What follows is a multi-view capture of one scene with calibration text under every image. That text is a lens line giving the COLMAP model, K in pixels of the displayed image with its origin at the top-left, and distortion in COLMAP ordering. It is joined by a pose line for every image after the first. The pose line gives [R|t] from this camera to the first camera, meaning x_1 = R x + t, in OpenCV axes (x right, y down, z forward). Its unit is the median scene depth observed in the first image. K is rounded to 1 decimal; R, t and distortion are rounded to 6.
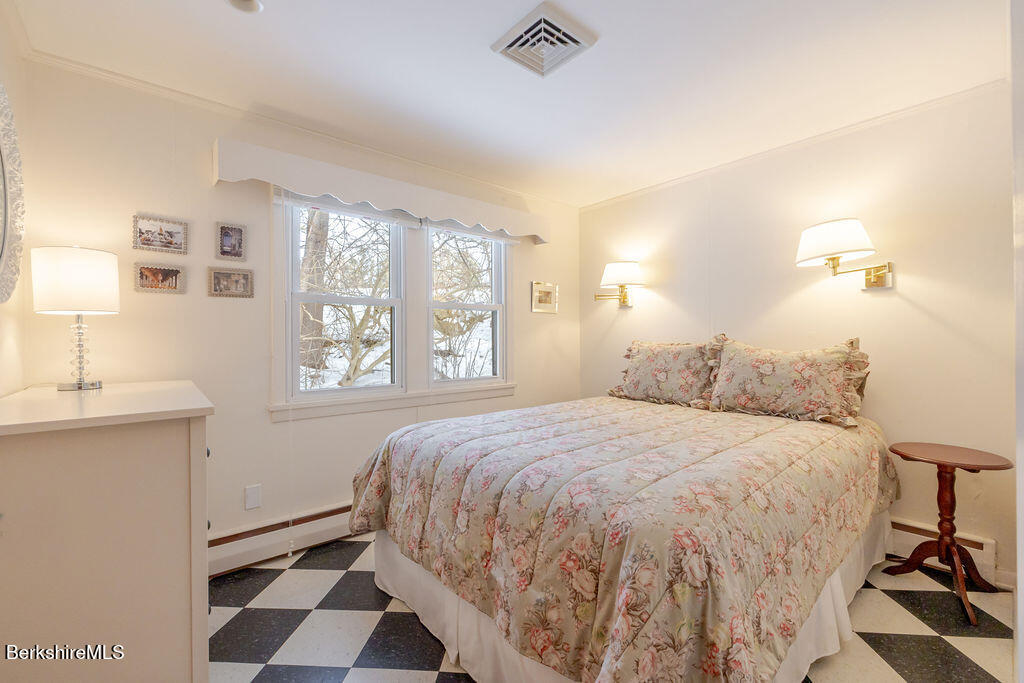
lens RADIAL K [[437.3, 0, 510.9], [0, 437.3, 340.8], [0, 0, 1]] dist [-0.002459, -0.001751]
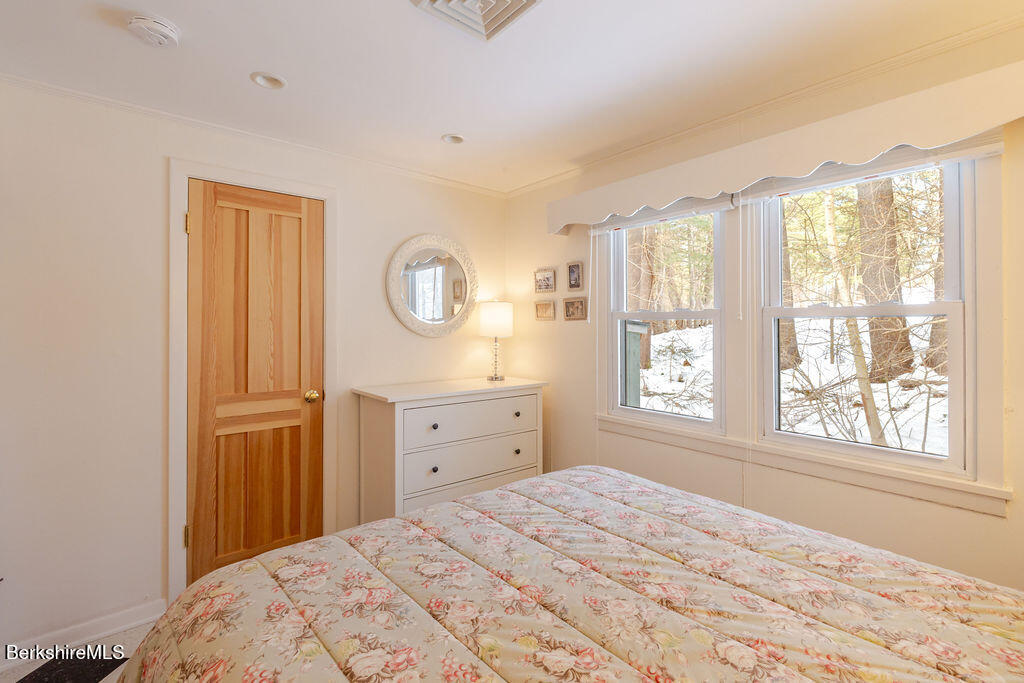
lens RADIAL K [[437.3, 0, 485.7], [0, 437.3, 324.4], [0, 0, 1]] dist [-0.002459, -0.001751]
pose [[-0.008009, -0.008181, -0.999934, 0.621740], [-0.006695, 0.999945, -0.008127, -0.077503], [0.999946, 0.006629, -0.008064, 0.760818]]
